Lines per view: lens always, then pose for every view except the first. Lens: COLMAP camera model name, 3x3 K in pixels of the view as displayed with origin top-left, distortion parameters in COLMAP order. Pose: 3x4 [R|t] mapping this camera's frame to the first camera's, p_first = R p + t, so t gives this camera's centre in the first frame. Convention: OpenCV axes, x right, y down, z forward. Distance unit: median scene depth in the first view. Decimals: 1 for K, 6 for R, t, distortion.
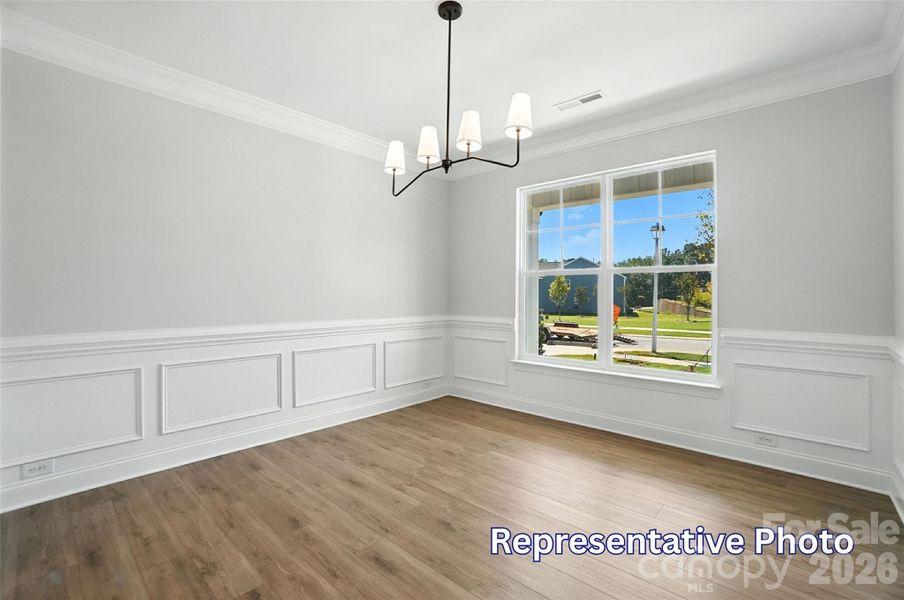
lens RADIAL K [[401.8, 0, 450.9], [0, 401.8, 294.3], [0, 0, 1]] dist [-0.068034, 0.023337]
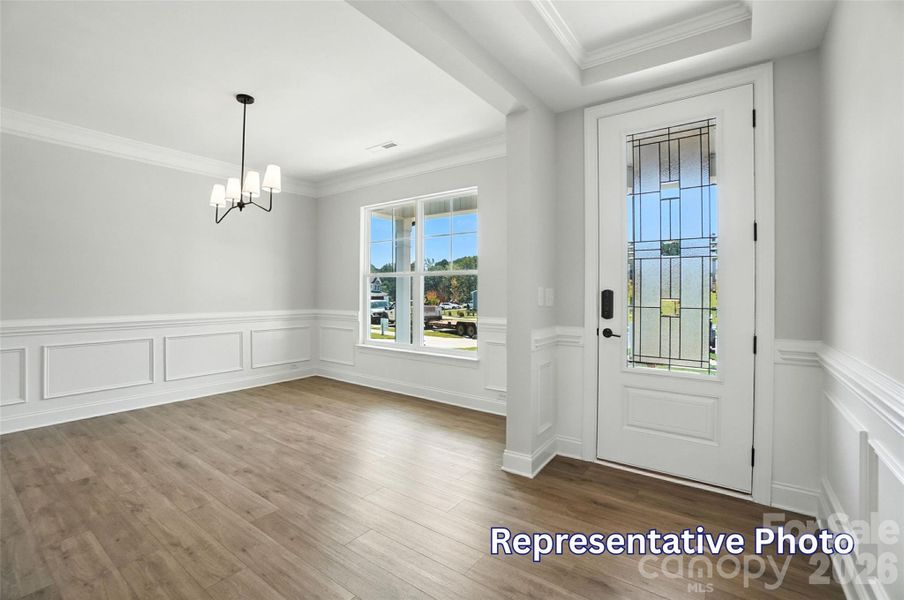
lens RADIAL K [[401.8, 0, 450.9], [0, 401.8, 294.3], [0, 0, 1]] dist [-0.068034, 0.023337]
pose [[0.994402, -0.002315, 0.105634, 0.390238], [0.001708, 0.999981, 0.005838, -0.000079], [-0.105646, -0.005625, 0.994388, -0.344947]]
